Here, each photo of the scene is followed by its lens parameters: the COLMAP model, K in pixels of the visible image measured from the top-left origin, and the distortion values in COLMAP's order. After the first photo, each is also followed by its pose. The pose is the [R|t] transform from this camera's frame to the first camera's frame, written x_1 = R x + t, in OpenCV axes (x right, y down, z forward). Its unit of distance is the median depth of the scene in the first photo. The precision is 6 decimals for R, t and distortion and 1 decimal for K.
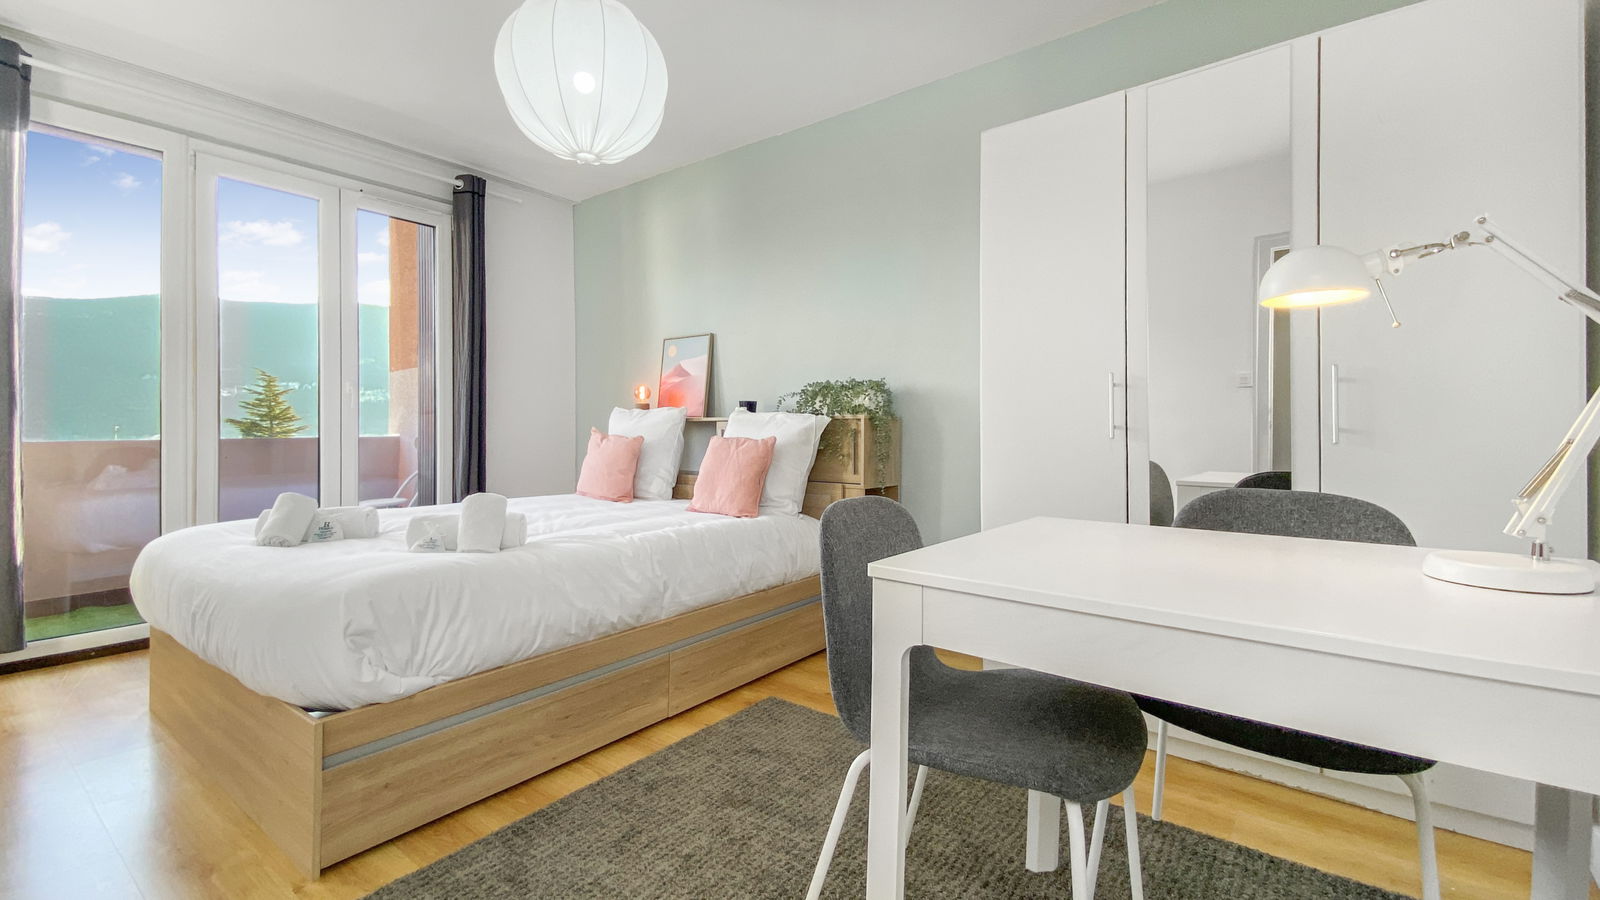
lens RADIAL K [[661.9, 0, 829.3], [0, 661.9, 448.8], [0, 0, 1]] dist [0.000729, -0.014819]
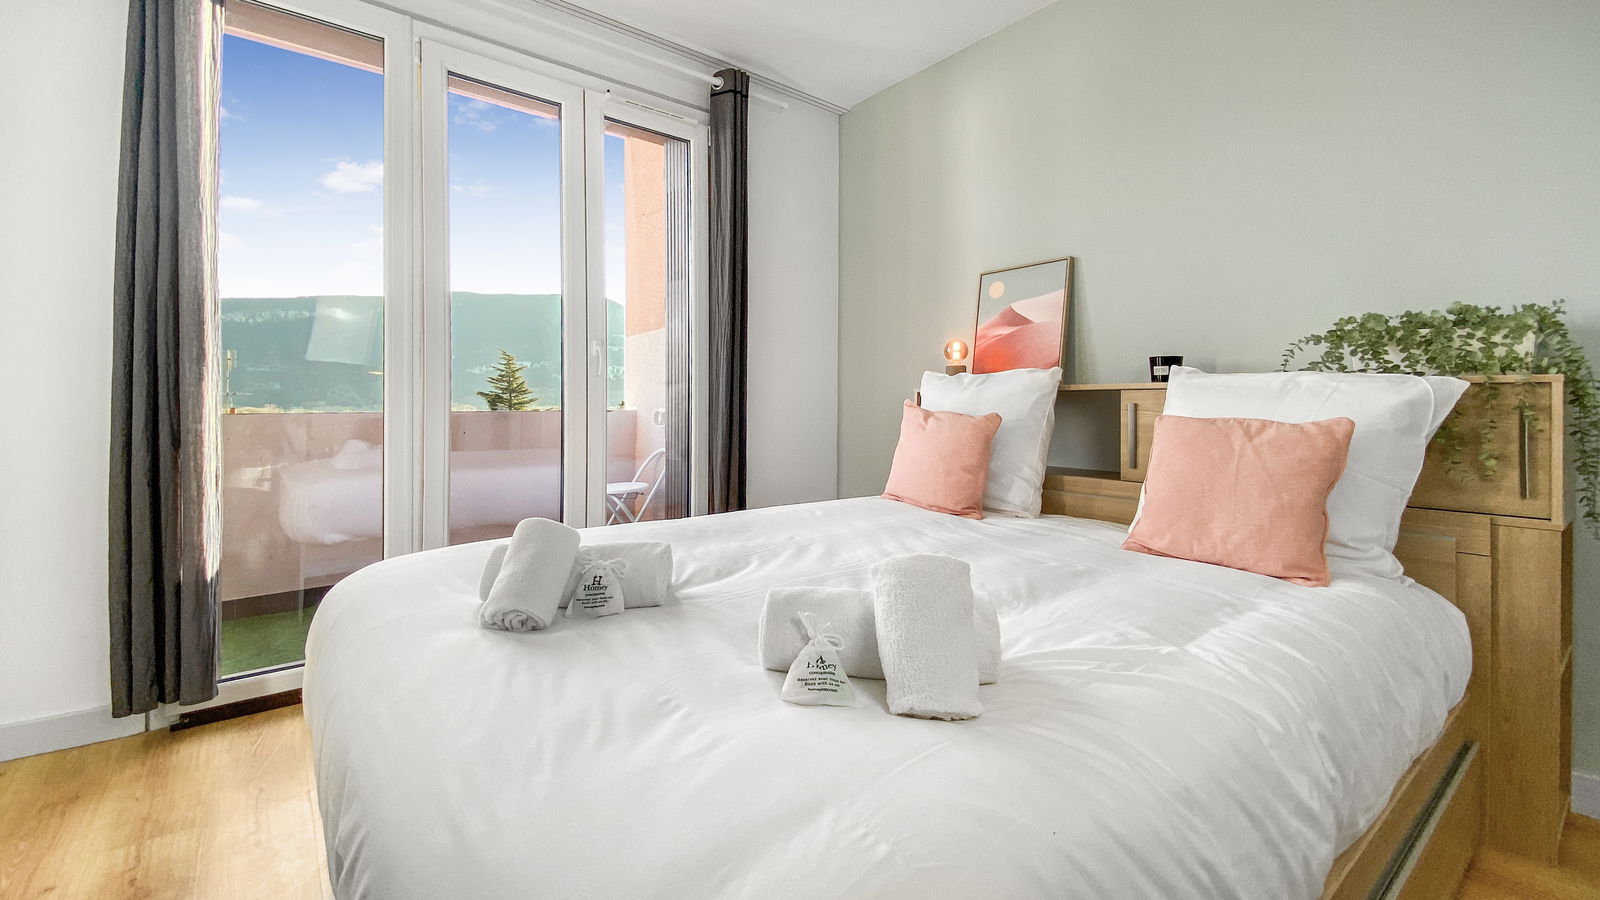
lens RADIAL K [[658.0, 0, 798.1], [0, 658.0, 424.8], [0, 0, 1]] dist [0.000886, 0.000043]
pose [[0.957758, 0.011092, -0.287360, -0.269558], [-0.009295, 0.999928, 0.007617, -0.010873], [0.287424, -0.004625, 0.957792, 0.317851]]
